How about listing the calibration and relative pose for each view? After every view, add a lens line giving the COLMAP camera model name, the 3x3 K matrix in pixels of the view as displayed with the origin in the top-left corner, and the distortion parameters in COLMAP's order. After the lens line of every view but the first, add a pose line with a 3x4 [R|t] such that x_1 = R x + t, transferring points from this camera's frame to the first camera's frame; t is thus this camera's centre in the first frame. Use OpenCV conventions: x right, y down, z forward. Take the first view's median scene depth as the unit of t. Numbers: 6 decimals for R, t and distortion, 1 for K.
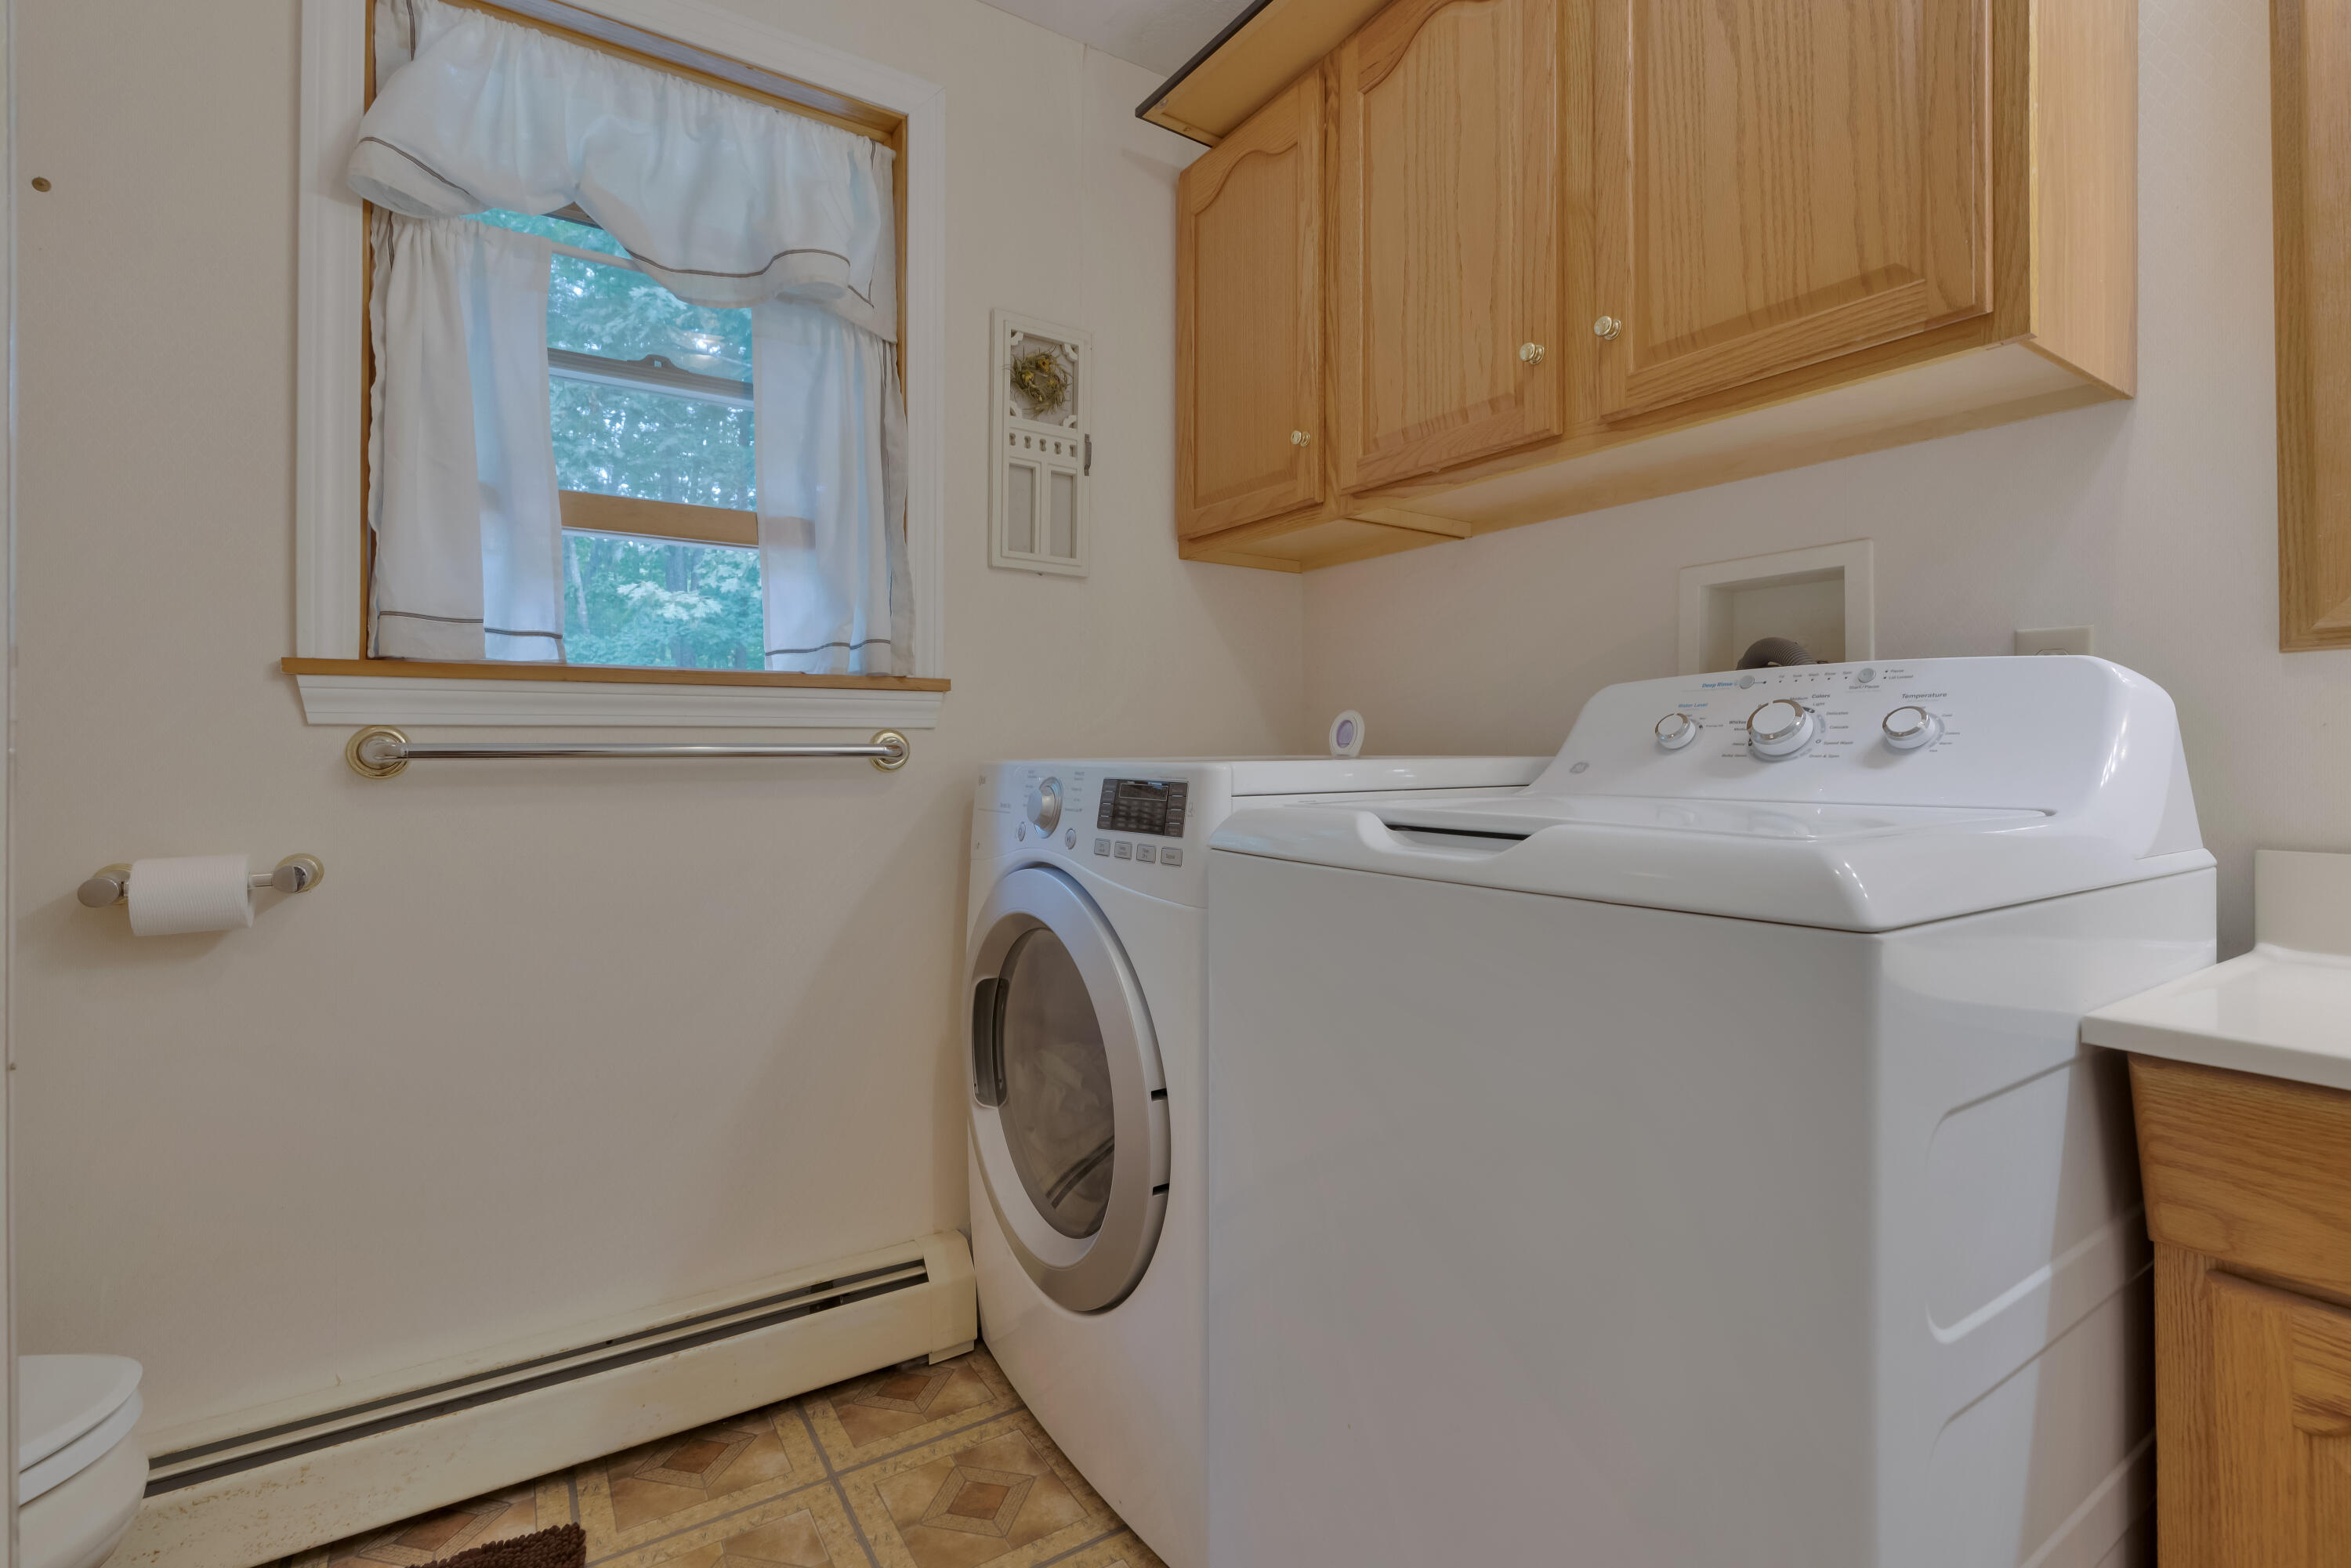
lens RADIAL K [[1066.1, 0, 1183.9], [0, 1066.1, 736.0], [0, 0, 1]] dist [0.001078, 0.000921]
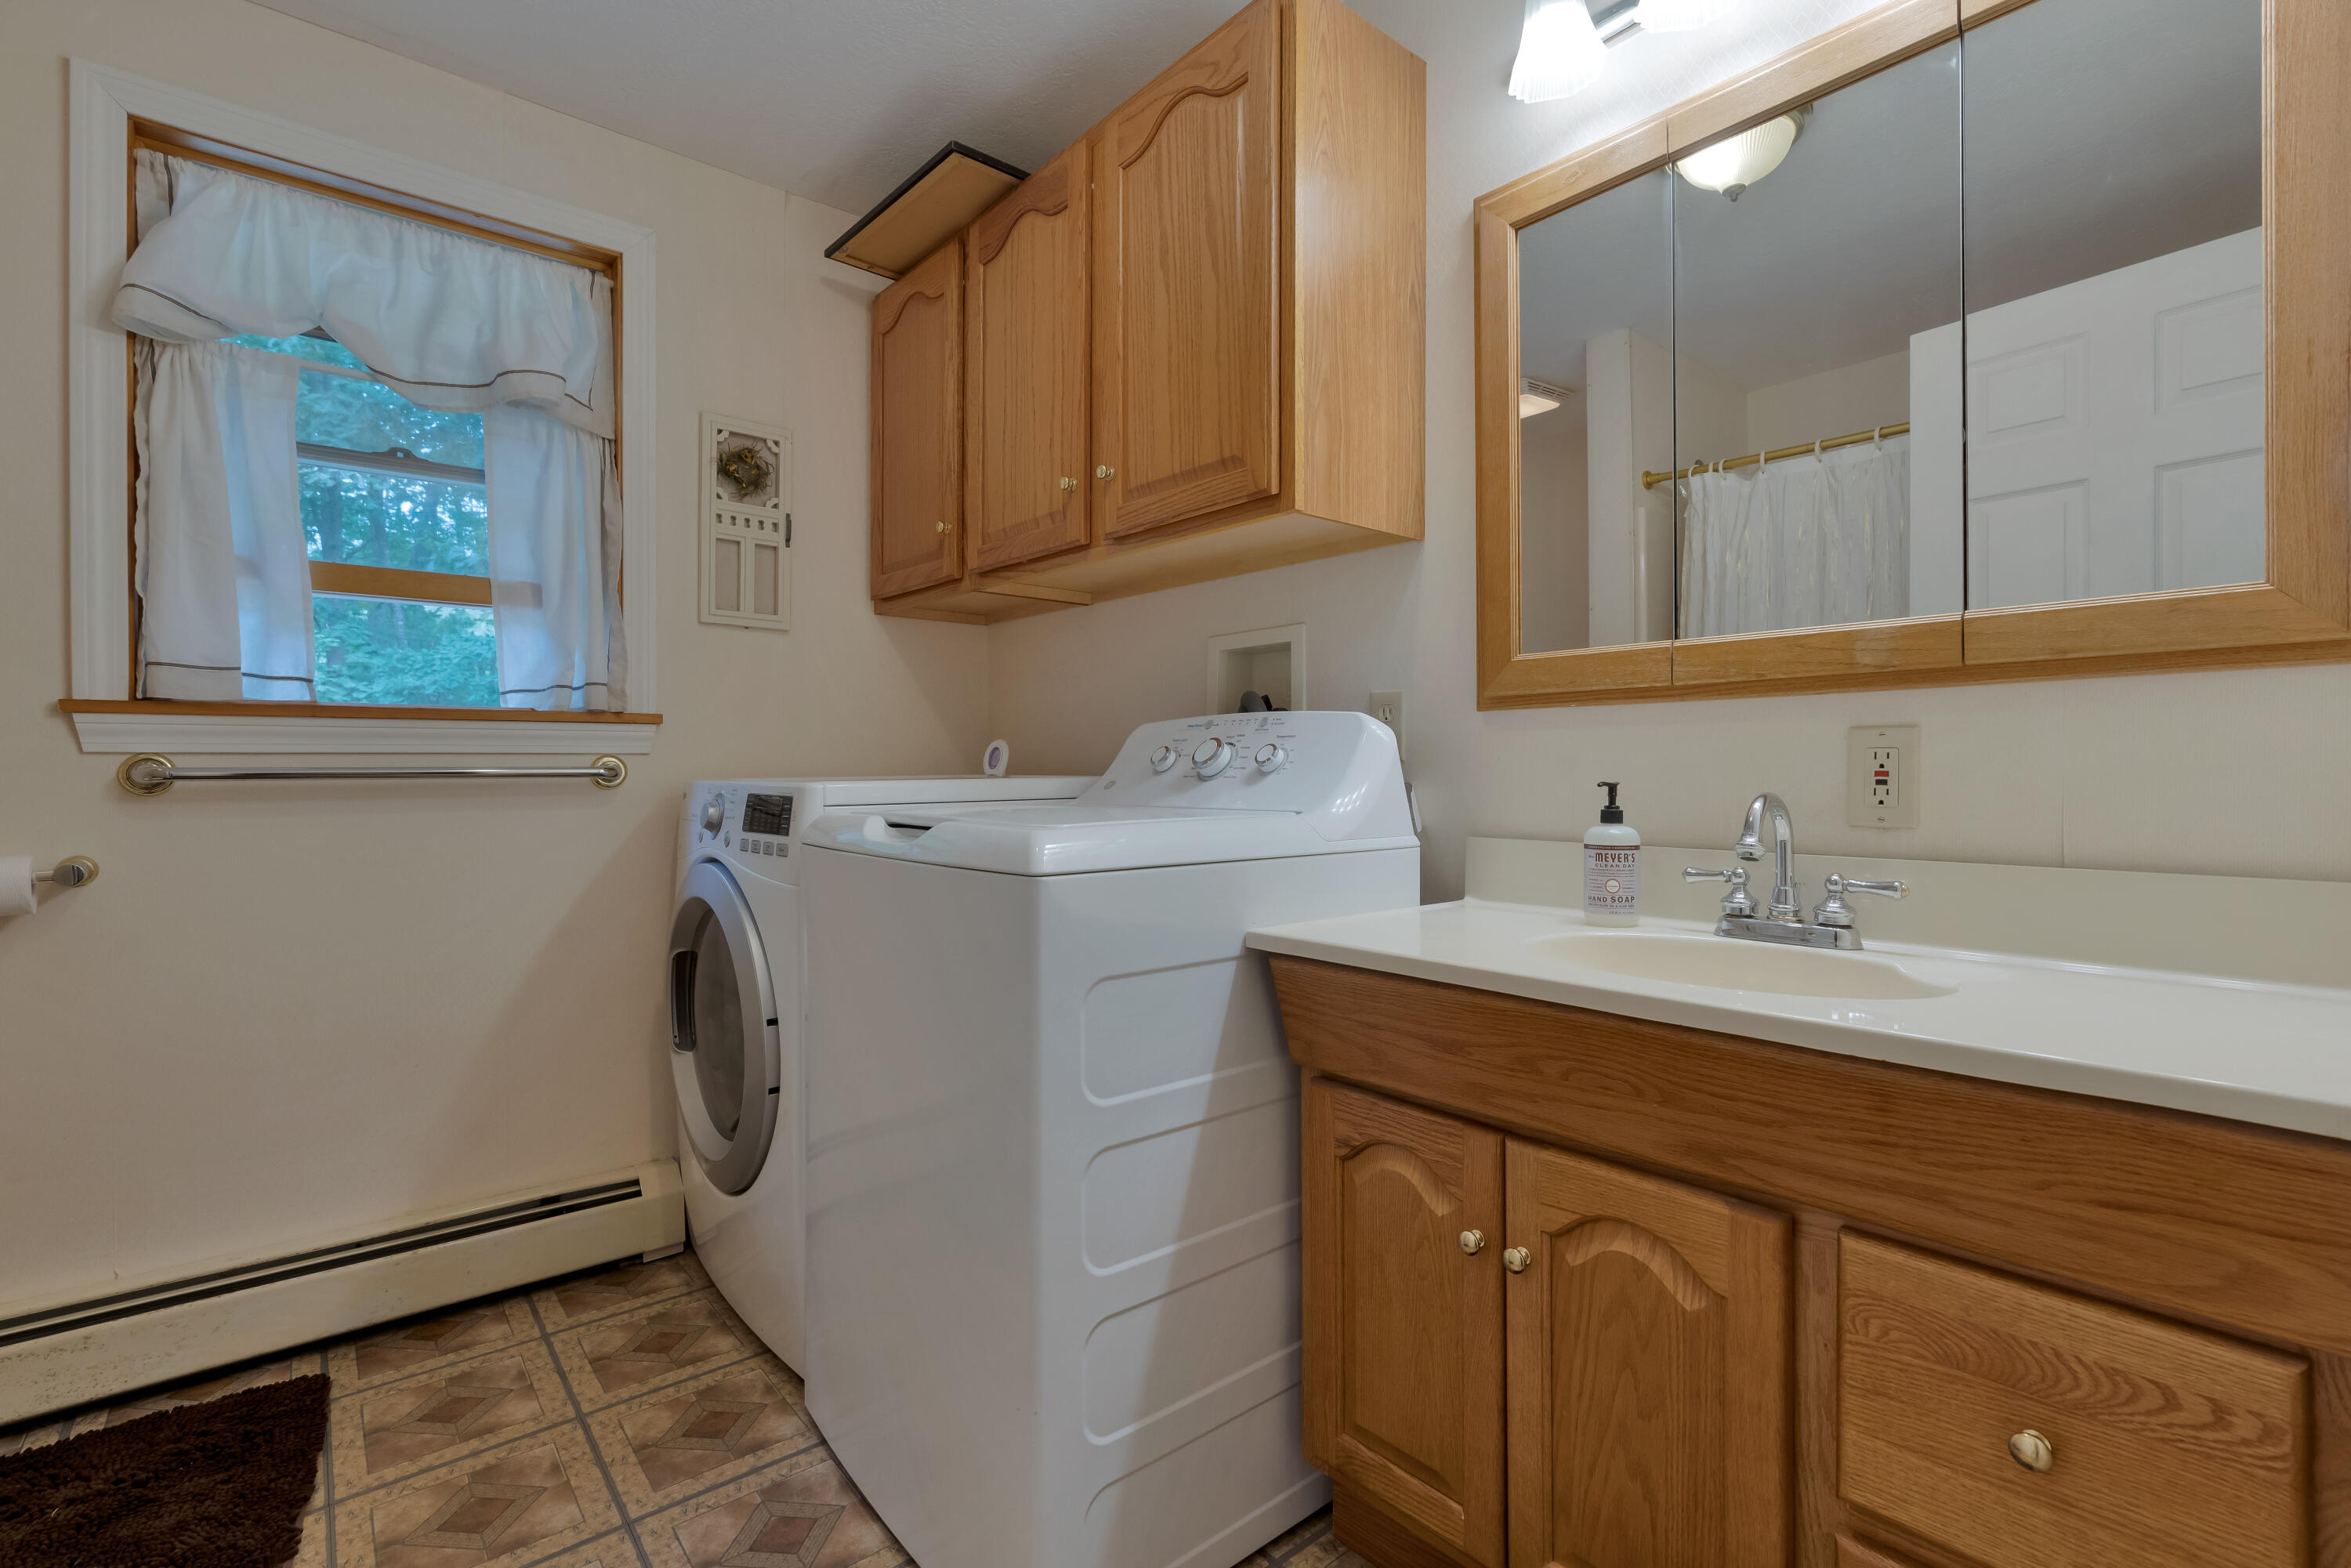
lens RADIAL K [[1058.1, 0, 1180.5], [0, 1058.1, 766.4], [0, 0, 1]] dist [0.000119, 0.001837]
pose [[0.993538, -0.001016, 0.113494, 0.274840], [-0.000537, 0.999907, 0.013652, -0.011219], [-0.113497, -0.013625, 0.993445, -0.331330]]
